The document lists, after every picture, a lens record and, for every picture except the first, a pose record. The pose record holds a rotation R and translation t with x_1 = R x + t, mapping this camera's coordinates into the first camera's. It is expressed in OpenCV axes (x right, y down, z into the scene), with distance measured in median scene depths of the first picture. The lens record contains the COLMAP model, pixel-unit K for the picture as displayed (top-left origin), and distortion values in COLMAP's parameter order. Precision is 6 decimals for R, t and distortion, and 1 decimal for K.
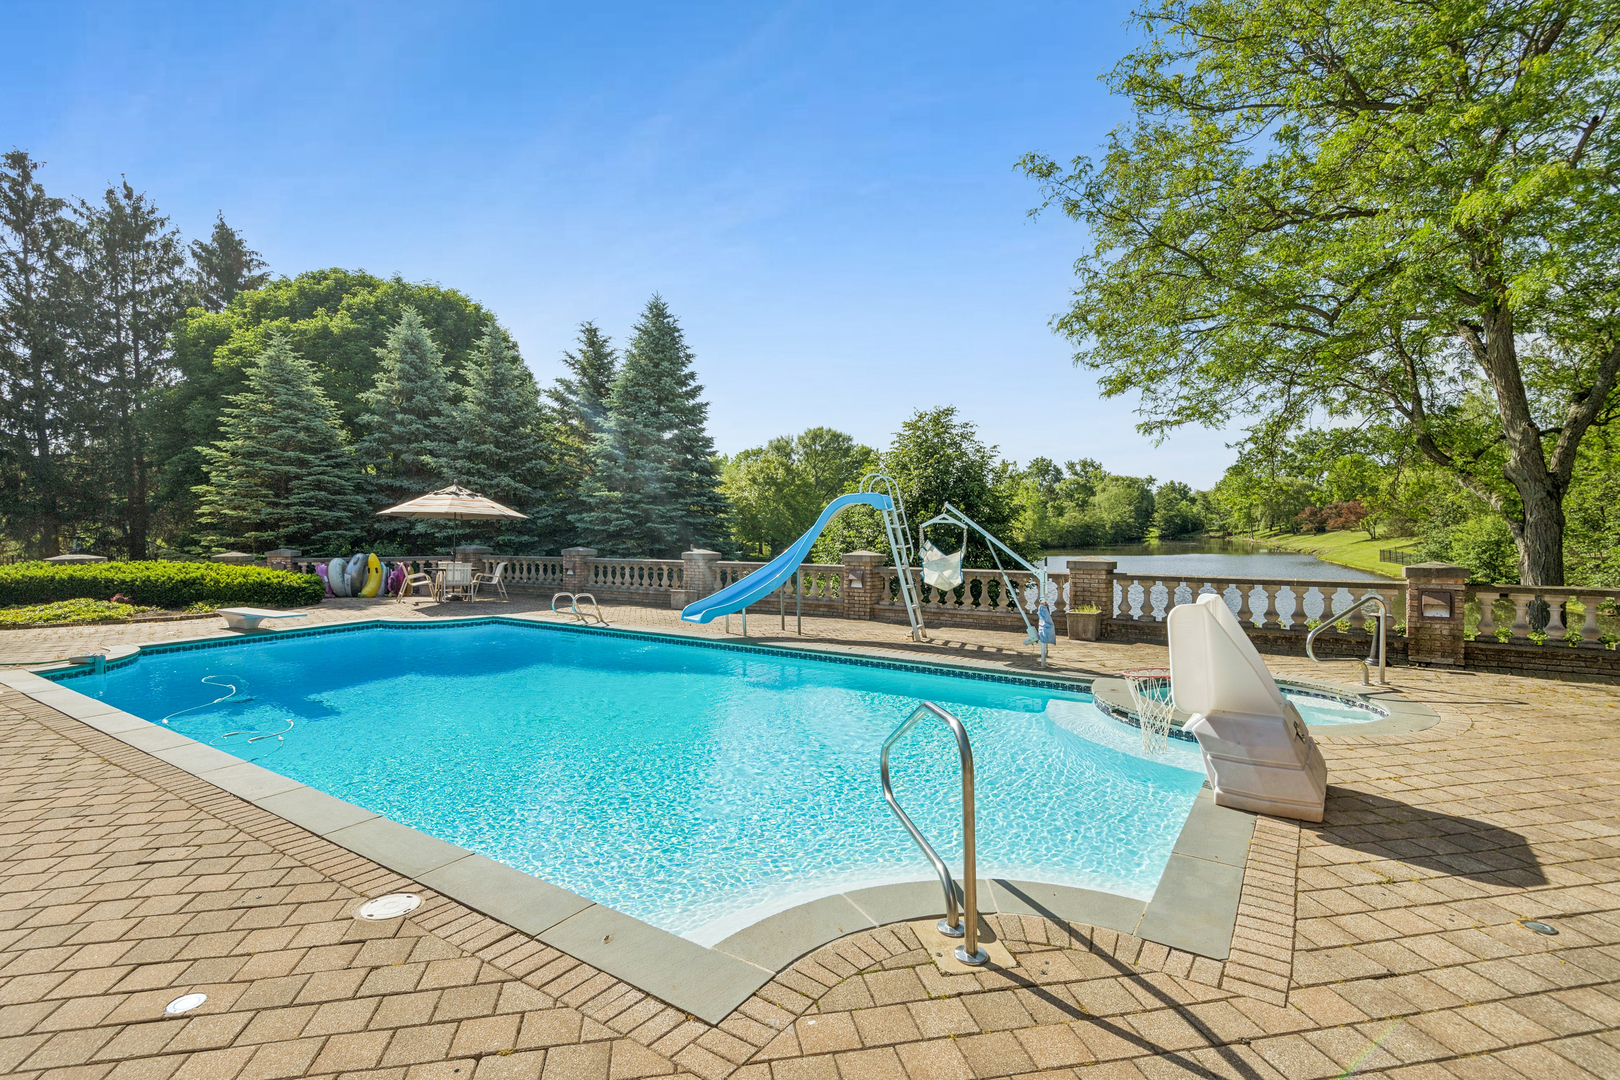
lens RADIAL K [[741.7, 0, 797.0], [0, 741.7, 537.3], [0, 0, 1]] dist [0.019917, -0.013204]
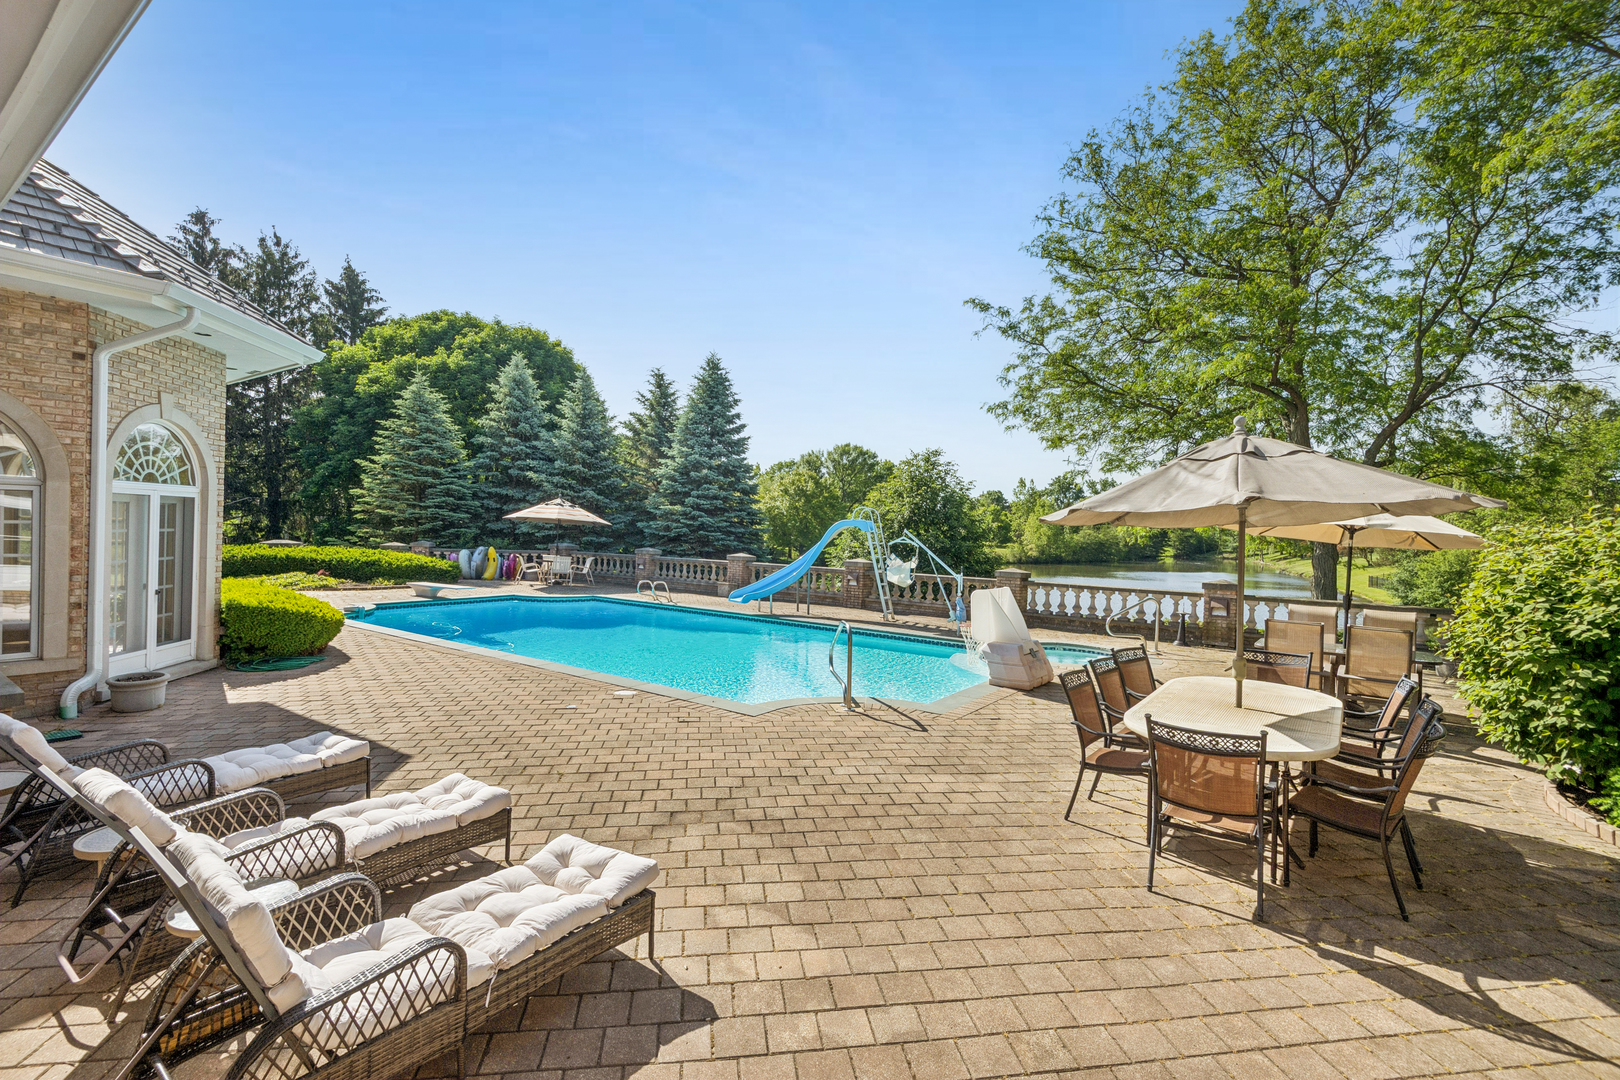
lens RADIAL K [[741.7, 0, 797.0], [0, 741.7, 537.3], [0, 0, 1]] dist [0.019917, -0.013204]
pose [[0.998450, 0.035779, -0.042629, 0.021082], [-0.036074, 0.999330, -0.006180, -0.005975], [0.042379, 0.007708, 0.999072, -0.261603]]
